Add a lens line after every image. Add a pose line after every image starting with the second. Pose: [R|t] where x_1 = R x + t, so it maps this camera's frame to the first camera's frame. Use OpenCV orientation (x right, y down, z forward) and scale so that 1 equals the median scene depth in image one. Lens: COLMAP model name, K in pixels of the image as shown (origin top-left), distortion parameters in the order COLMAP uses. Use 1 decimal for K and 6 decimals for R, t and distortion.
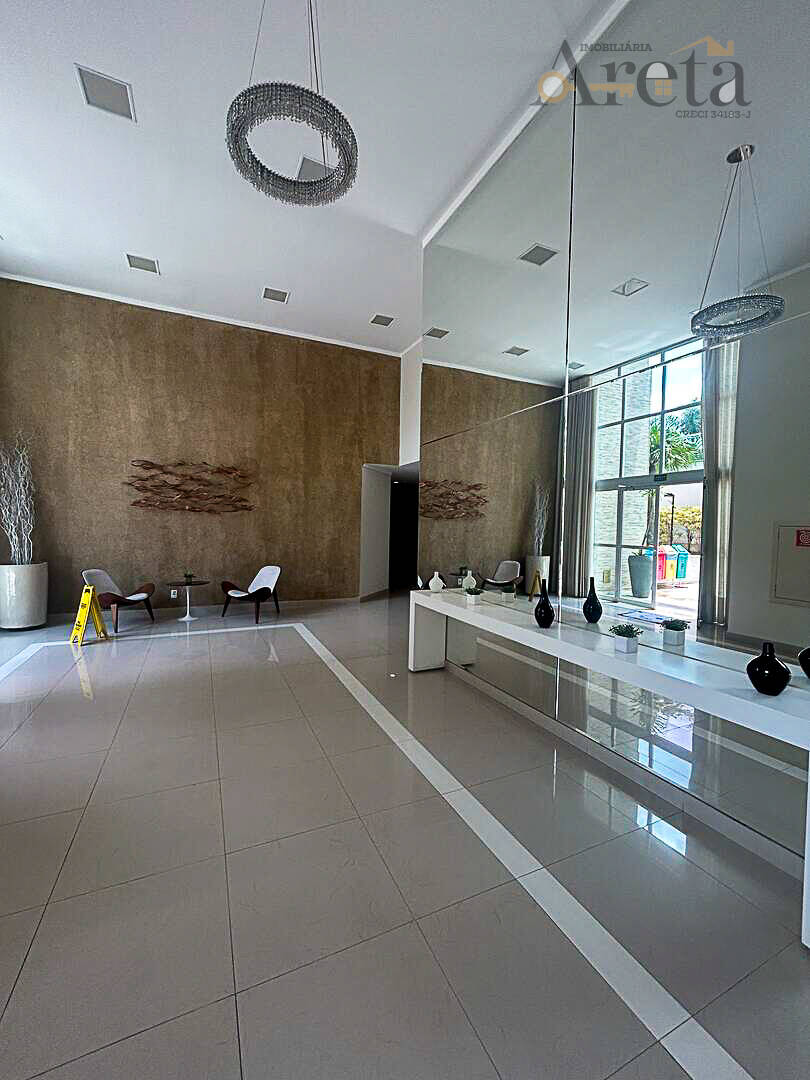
lens RADIAL K [[438.0, 0, 405.0], [0, 438.0, 540.0], [0, 0, 1]] dist [0.000077, 0.000580]
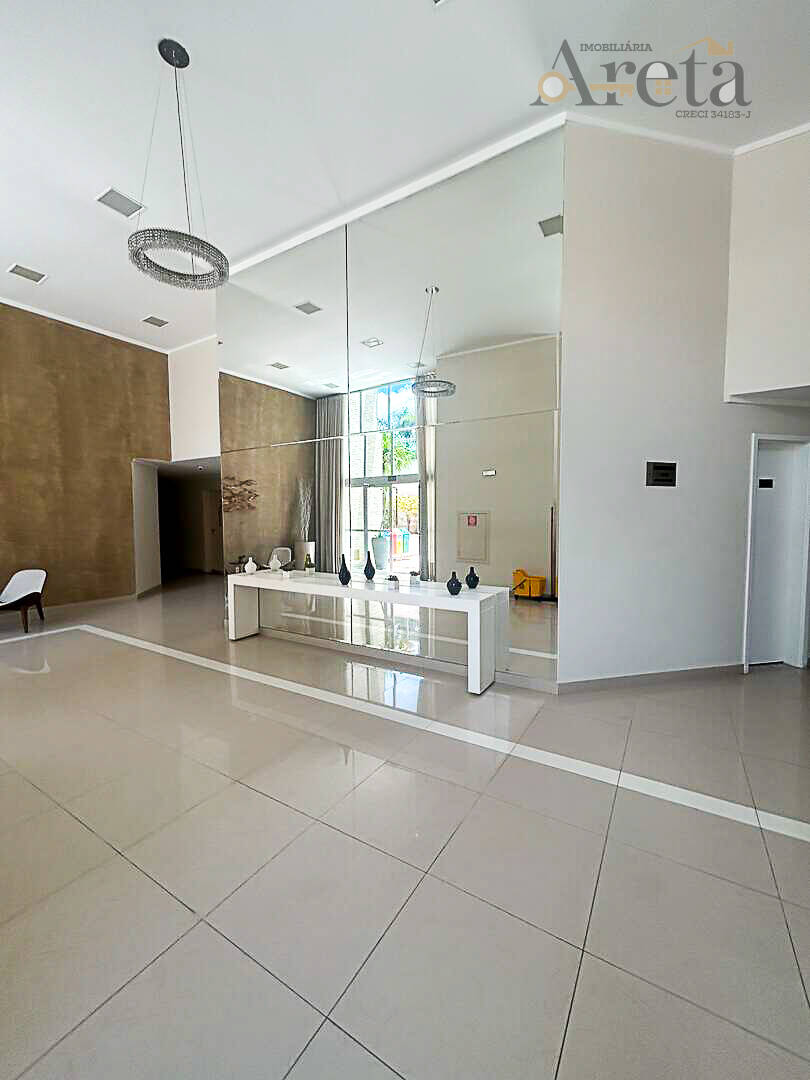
lens RADIAL K [[438.0, 0, 405.0], [0, 438.0, 540.0], [0, 0, 1]] dist [0.000077, 0.000580]
pose [[0.839685, -0.056750, 0.540101, -0.119637], [0.041602, 0.998324, 0.040219, -0.005243], [-0.541478, -0.011302, 0.840639, -0.153666]]
